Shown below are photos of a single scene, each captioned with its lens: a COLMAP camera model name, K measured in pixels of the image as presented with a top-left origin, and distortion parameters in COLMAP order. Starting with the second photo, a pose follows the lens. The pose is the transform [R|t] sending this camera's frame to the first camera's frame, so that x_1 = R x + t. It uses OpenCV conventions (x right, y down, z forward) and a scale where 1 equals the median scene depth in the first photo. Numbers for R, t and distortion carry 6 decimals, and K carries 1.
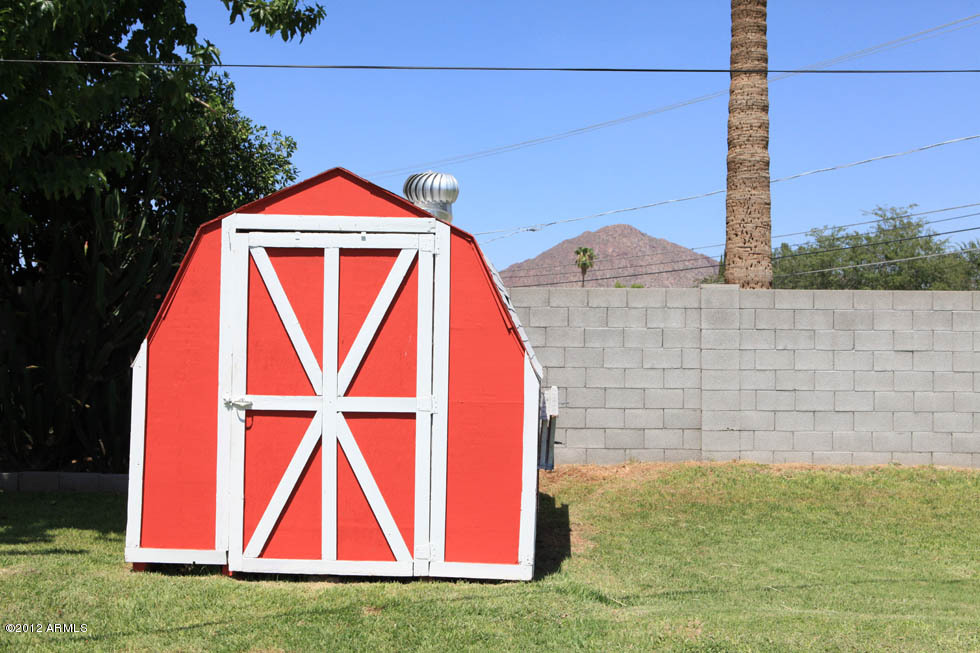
lens RADIAL K [[1031.6, 0, 489.5], [0, 1031.6, 324.5], [0, 0, 1]] dist [-0.002350, 0.000000]
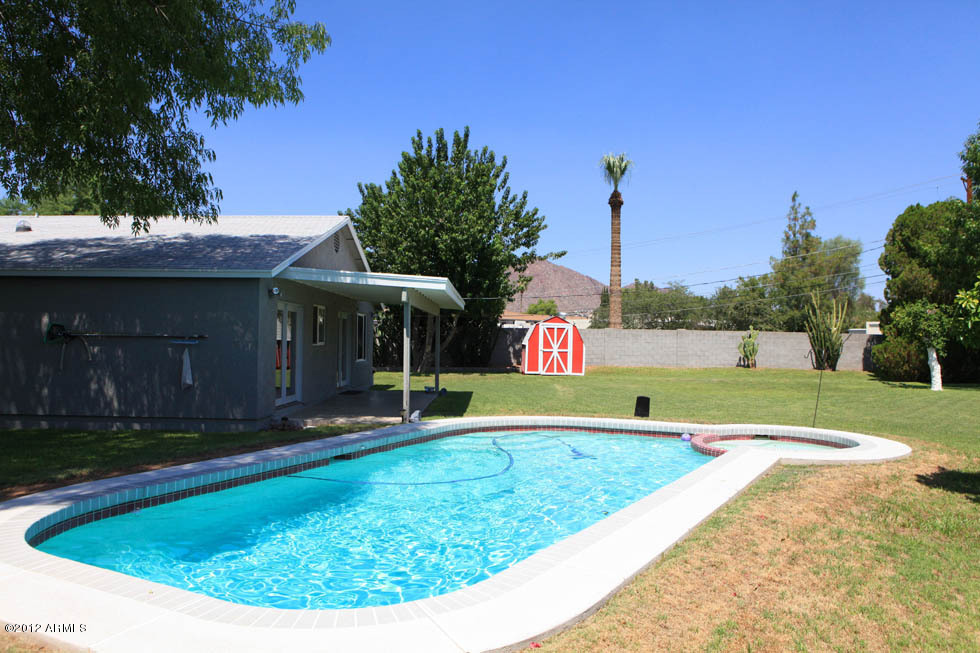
lens RADIAL K [[692.5, 0, 488.9], [0, 692.5, 329.3], [0, 0, 1]] dist [-0.064296, 0.015378]
pose [[0.998059, 0.004317, 0.062122, -0.886039], [-0.005160, 0.999896, 0.013431, -0.124732], [-0.062057, -0.013726, 0.997978, -3.599063]]
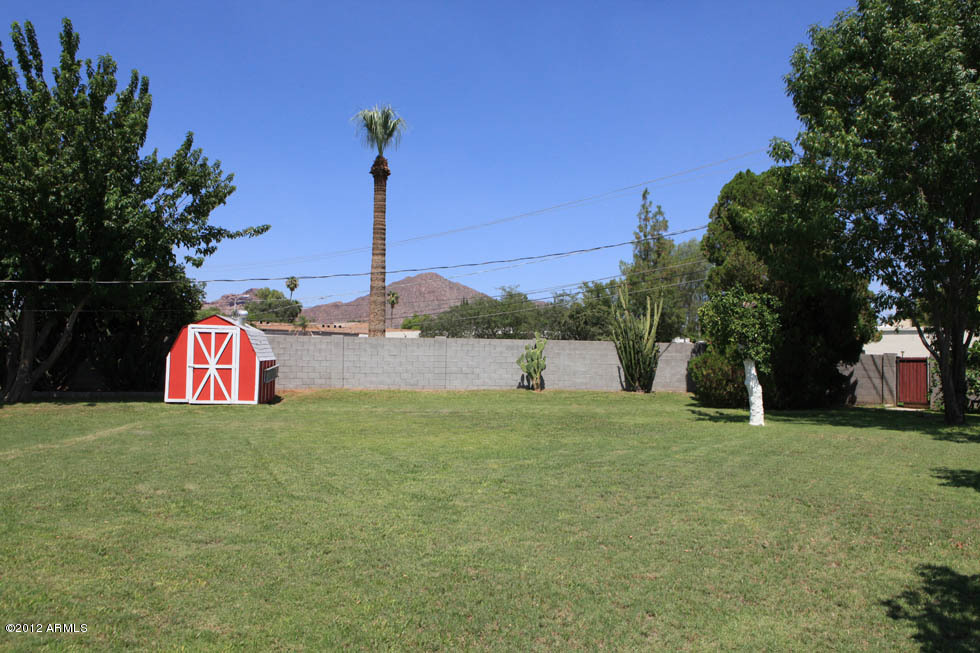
lens RADIAL K [[692.5, 0, 488.4], [0, 692.5, 323.9], [0, 0, 1]] dist [-0.064296, 0.015378]
pose [[0.979113, 0.009345, 0.203103, 0.419805], [-0.005295, 0.999776, -0.020474, -0.055148], [-0.203249, 0.018971, 0.978943, -2.204197]]
